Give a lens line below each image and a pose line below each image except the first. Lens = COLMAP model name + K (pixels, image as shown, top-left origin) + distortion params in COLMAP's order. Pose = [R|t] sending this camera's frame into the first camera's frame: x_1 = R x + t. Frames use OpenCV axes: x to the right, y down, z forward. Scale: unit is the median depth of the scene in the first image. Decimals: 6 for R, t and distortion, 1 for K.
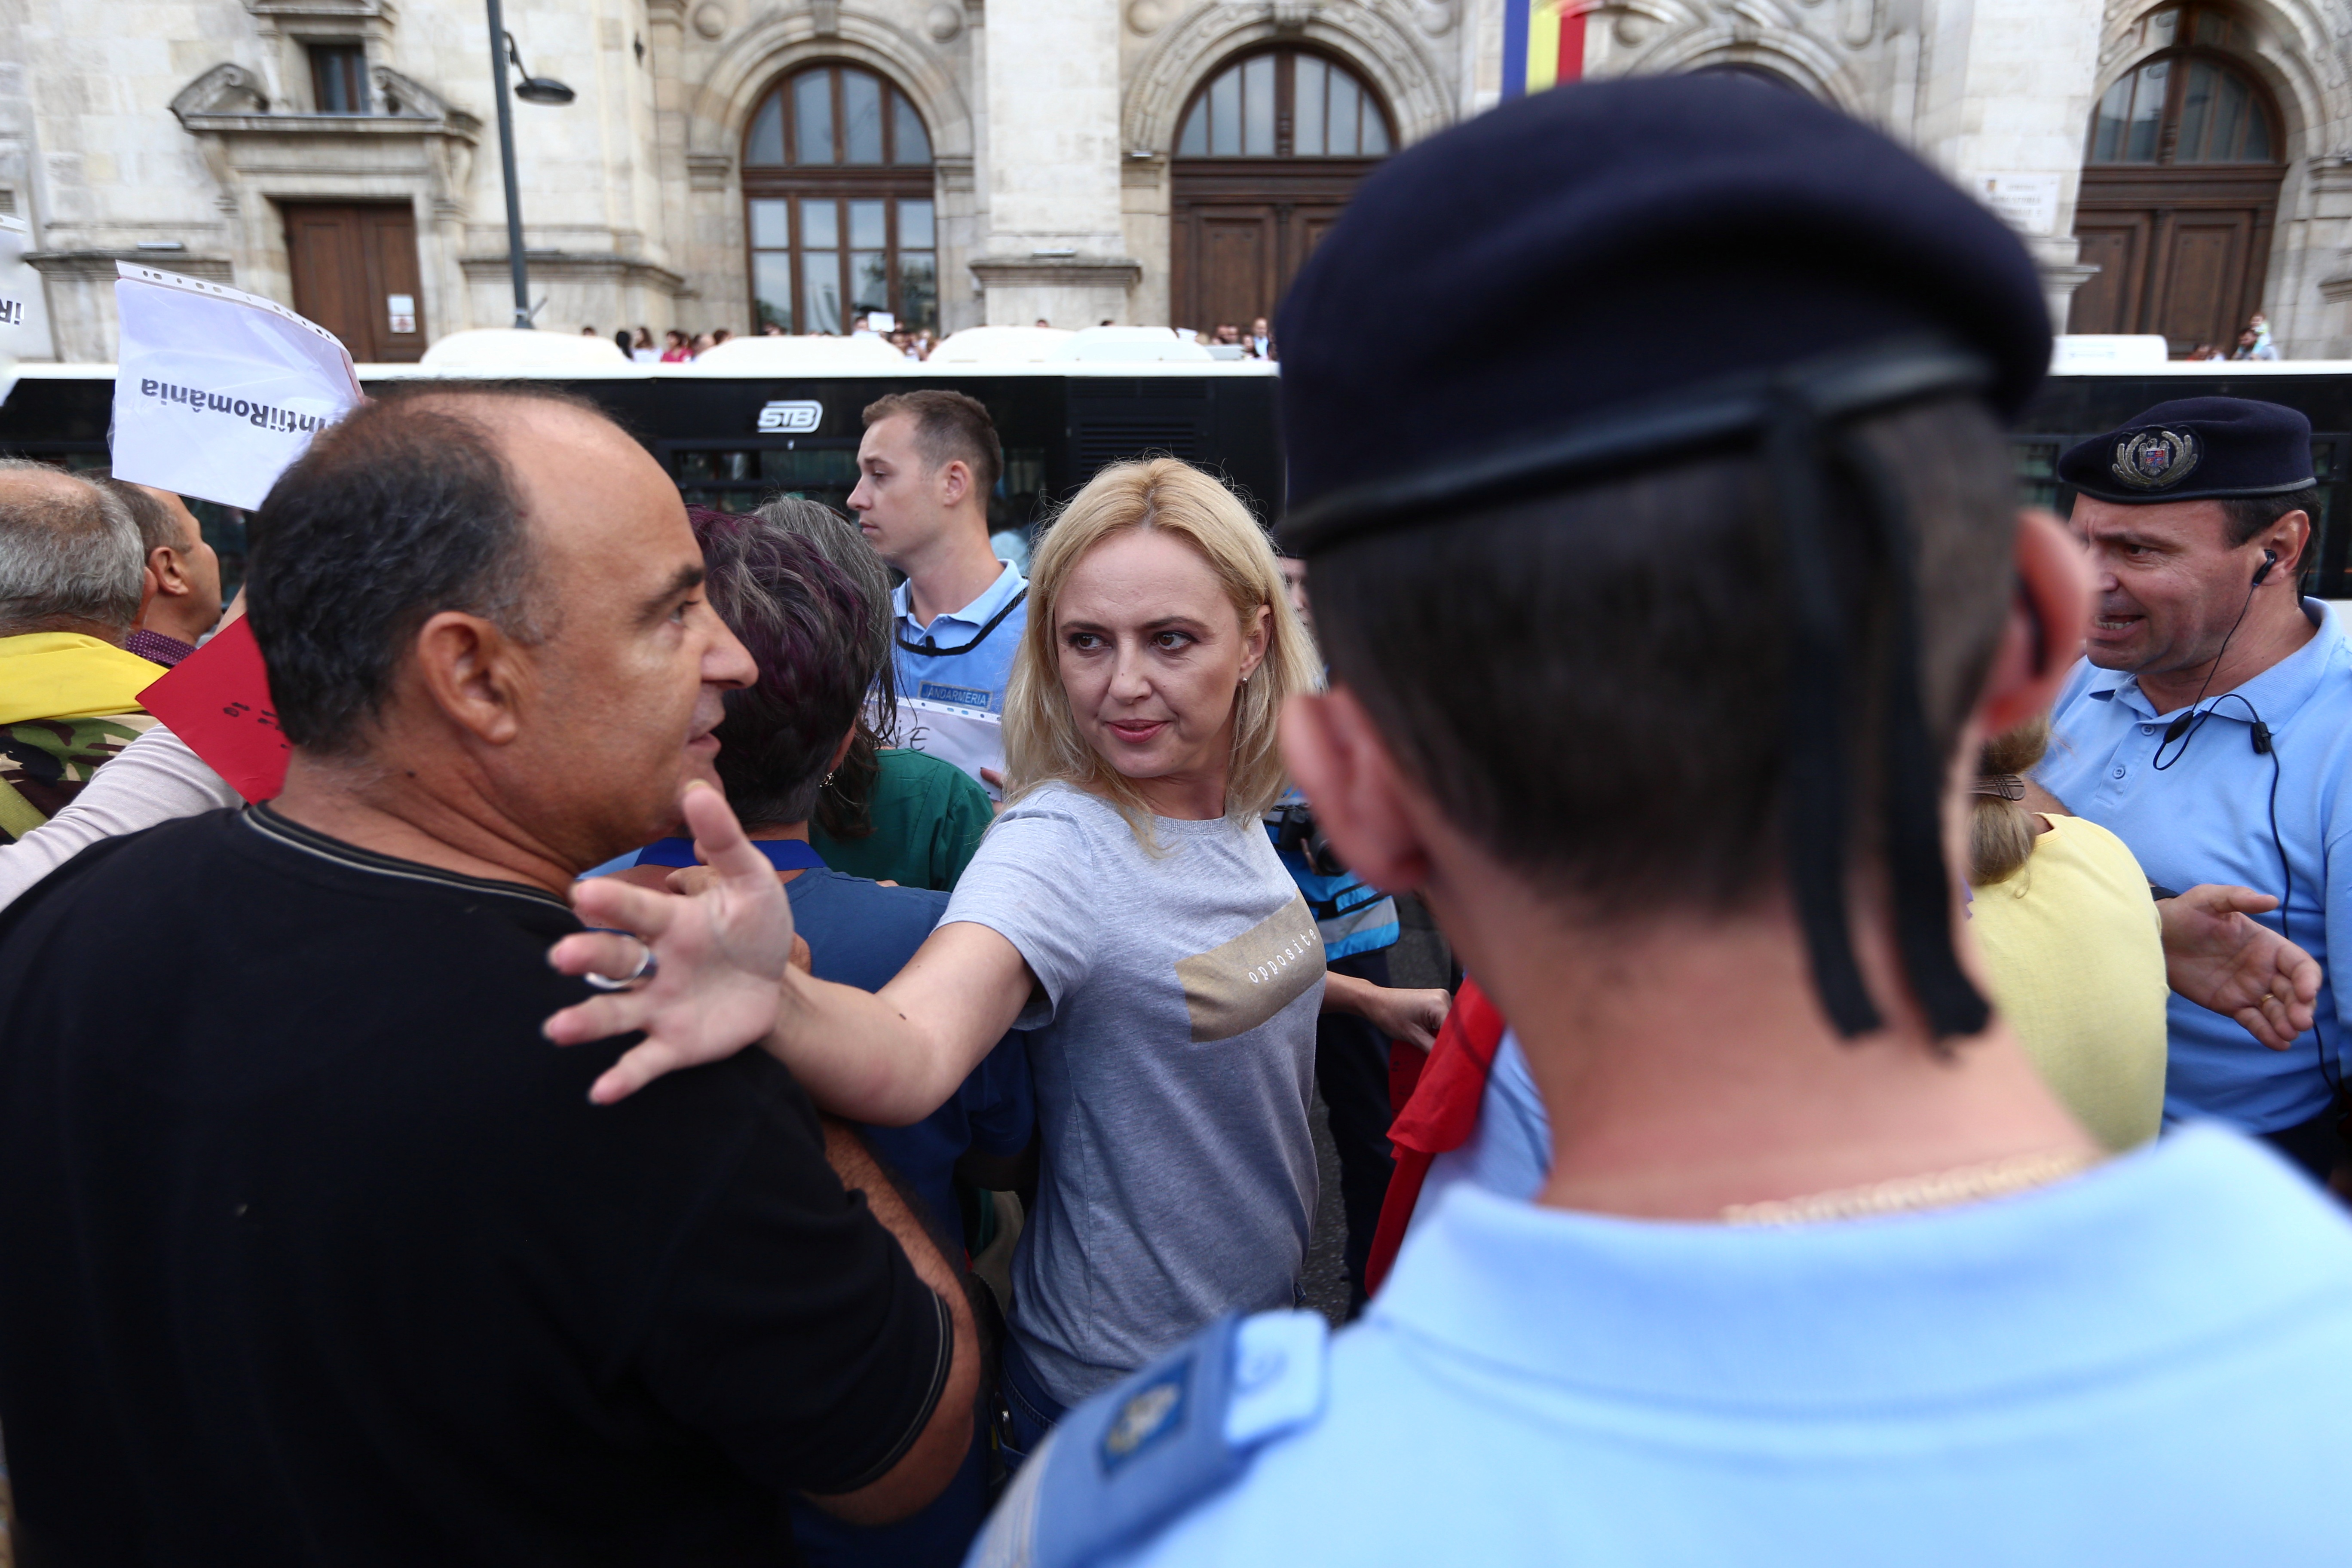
lens RADIAL K [[1429.4, 0, 1176.0], [0, 1429.4, 784.0], [0, 0, 1]] dist [-0.036053, 0.041029]
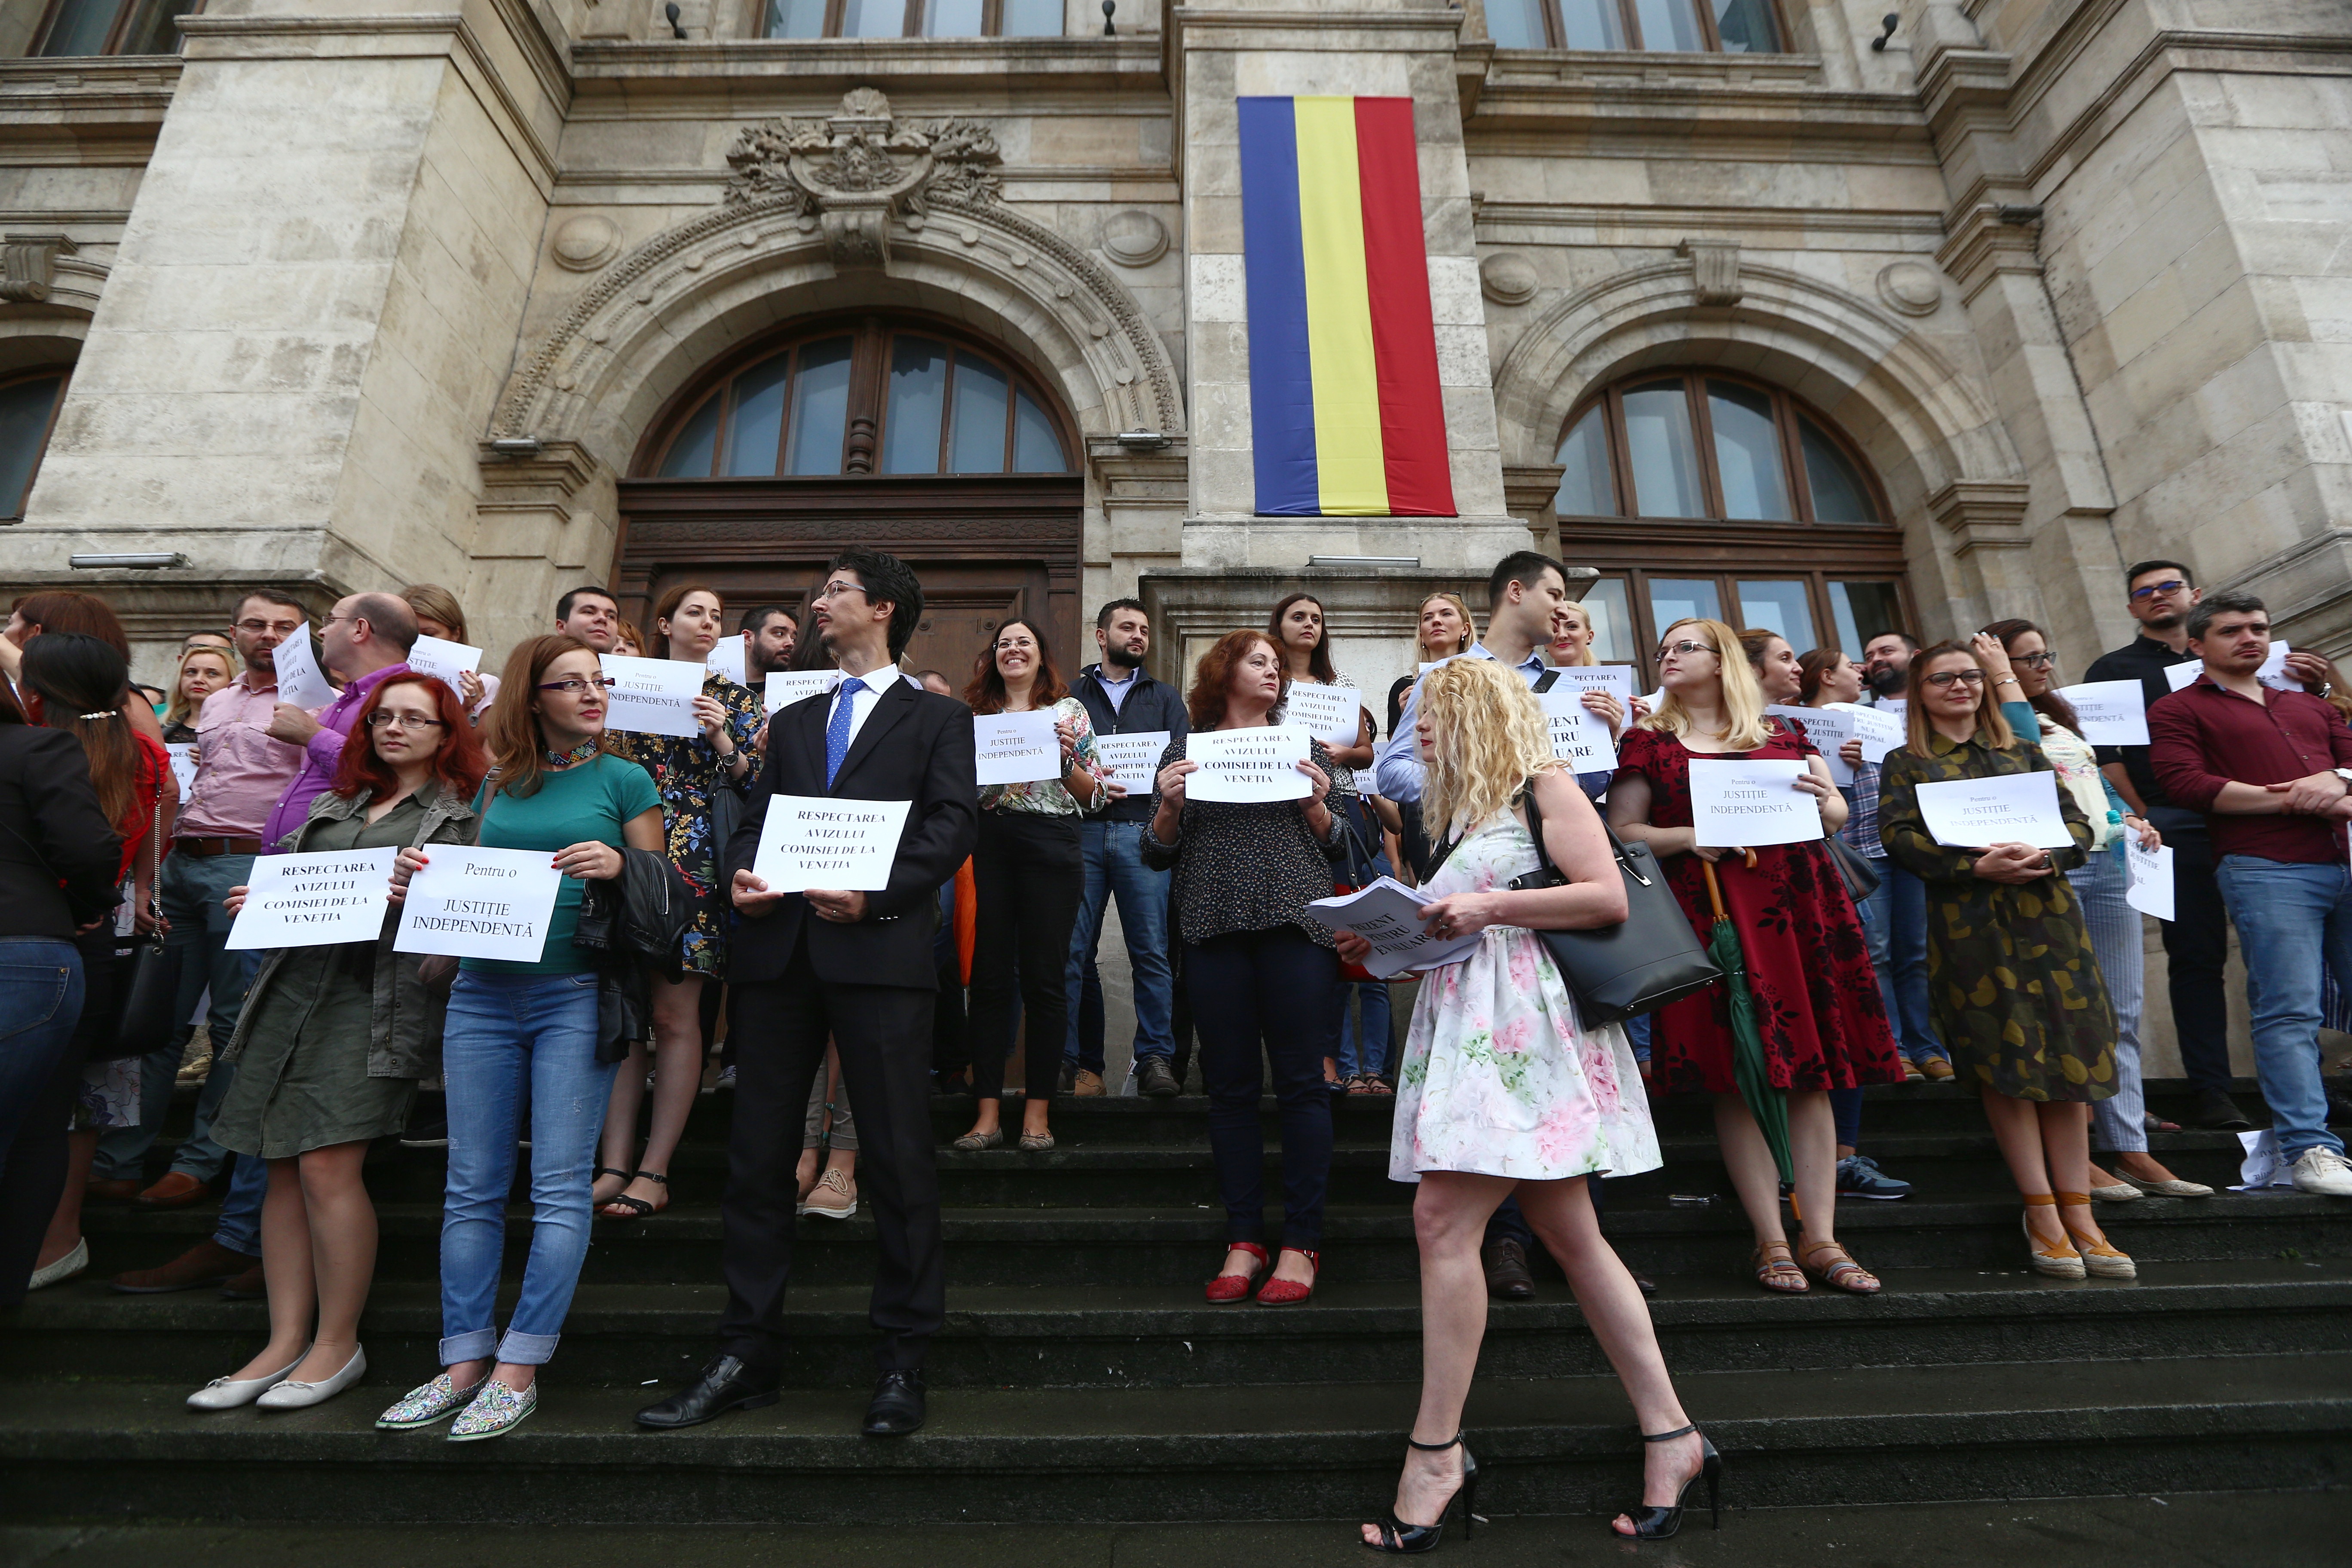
lens RADIAL K [[1066.5, 0, 1176.0], [0, 1066.5, 784.0], [0, 0, 1]] dist [-0.048790, 0.015055]
pose [[0.999962, -0.006958, 0.005248, 0.192749], [0.008634, 0.872854, -0.487906, -0.171135], [-0.001186, 0.487932, 0.872881, 0.748269]]
